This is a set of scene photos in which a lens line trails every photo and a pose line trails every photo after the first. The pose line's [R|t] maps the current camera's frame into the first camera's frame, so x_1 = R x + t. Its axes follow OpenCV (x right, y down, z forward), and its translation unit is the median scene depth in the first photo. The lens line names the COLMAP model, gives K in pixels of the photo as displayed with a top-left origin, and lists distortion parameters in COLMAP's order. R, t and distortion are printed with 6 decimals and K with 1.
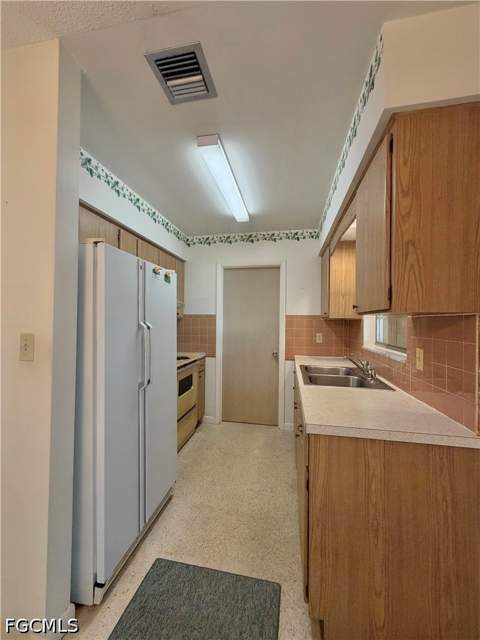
lens RADIAL K [[254.7, 0, 240.8], [0, 254.7, 320.3], [0, 0, 1]] dist [-0.000289, 0.000303]
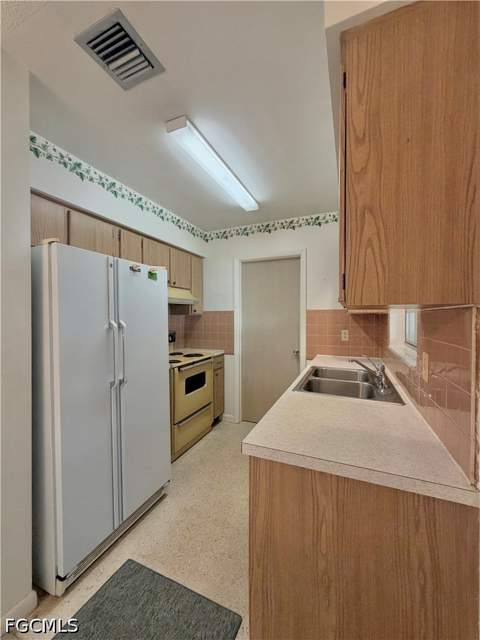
lens RADIAL K [[254.7, 0, 240.7], [0, 254.7, 320.0], [0, 0, 1]] dist [-0.000289, 0.000303]
pose [[0.976398, -0.009965, -0.215749, 0.284814], [0.013573, 0.999792, 0.015248, -0.003653], [0.215552, -0.017816, 0.976330, 0.128686]]
